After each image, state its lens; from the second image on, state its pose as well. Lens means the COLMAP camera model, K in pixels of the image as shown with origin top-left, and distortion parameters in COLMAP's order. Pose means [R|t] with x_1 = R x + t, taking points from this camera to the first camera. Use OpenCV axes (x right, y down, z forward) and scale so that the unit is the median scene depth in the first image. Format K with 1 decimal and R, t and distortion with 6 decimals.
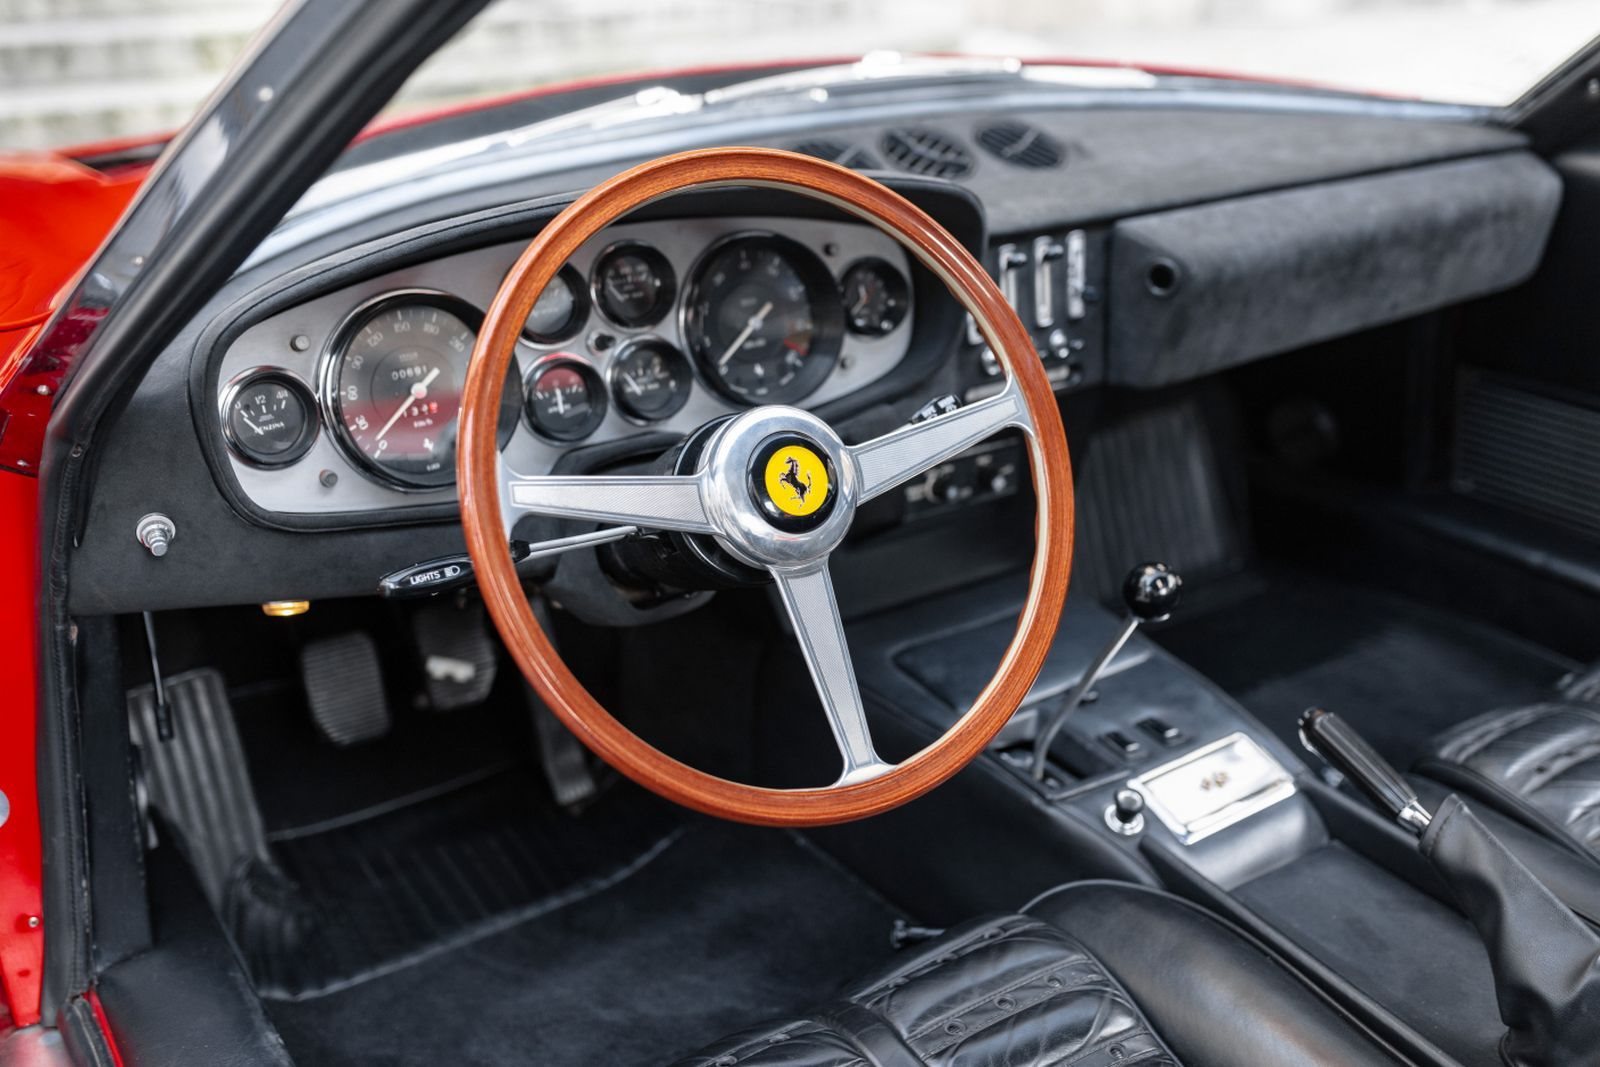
lens RADIAL K [[1579.3, 0, 800.0], [0, 1579.3, 533.5], [0, 0, 1]] dist [0.003752, 0.001331]
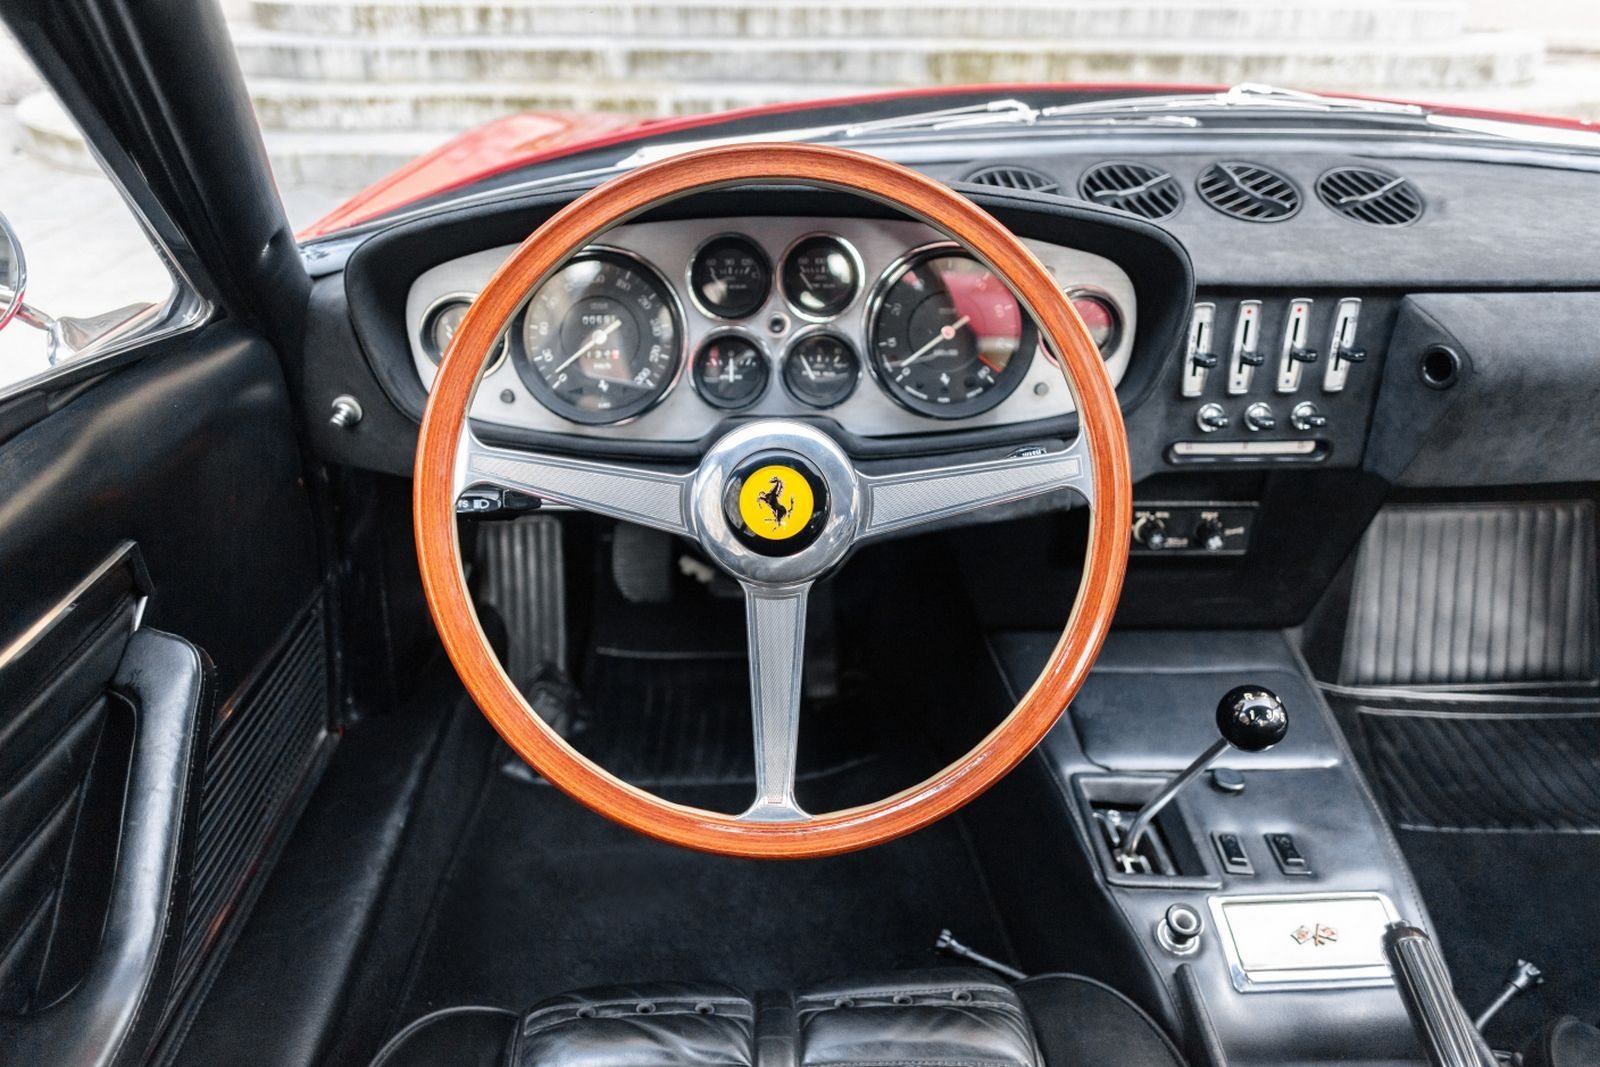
lens RADIAL K [[1122.7, 0, 795.9], [0, 1122.7, 519.2], [0, 0, 1]] dist [0.023189, 0.001982]
pose [[0.853098, 0.259371, -0.452714, 0.245709], [-0.224609, 0.965733, 0.130037, -0.088488], [0.470929, -0.009251, 0.882123, 0.308242]]
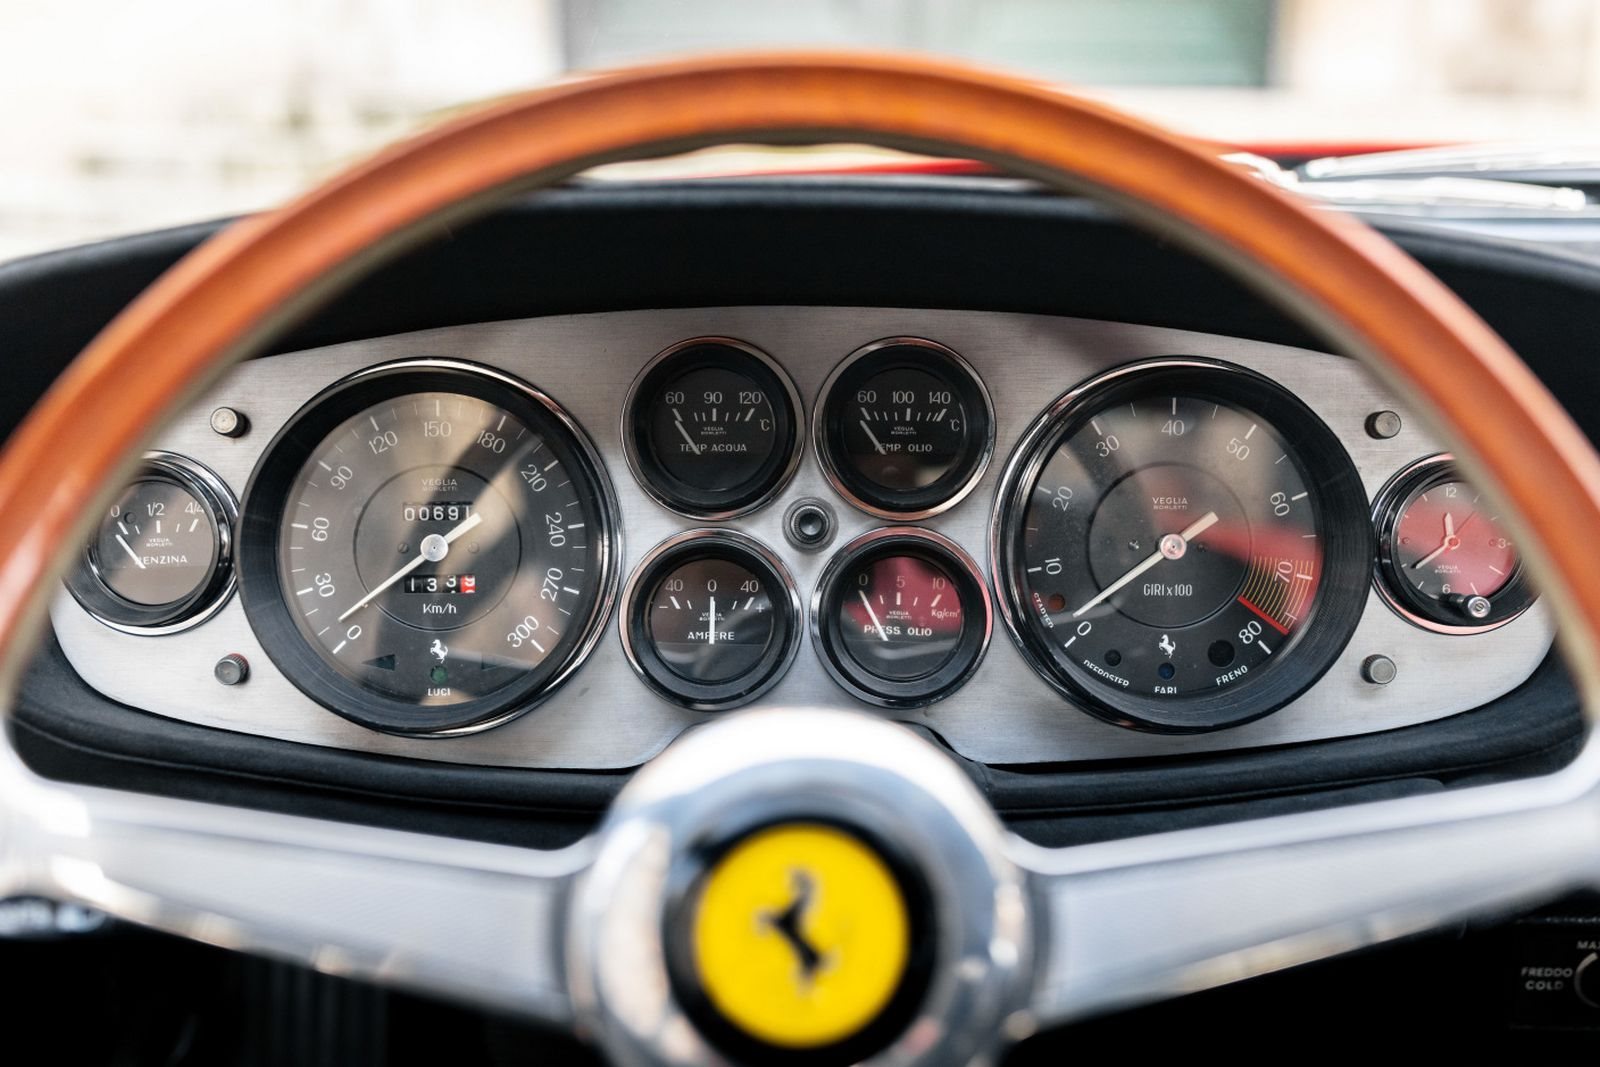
lens RADIAL K [[1579.3, 0, 800.0], [0, 1579.3, 533.5], [0, 0, 1]] dist [0.003752, 0.001331]
pose [[0.840166, 0.155764, -0.519480, 0.124675], [-0.235133, 0.967778, -0.090101, -0.066522], [0.488707, 0.197847, 0.849719, 0.528663]]
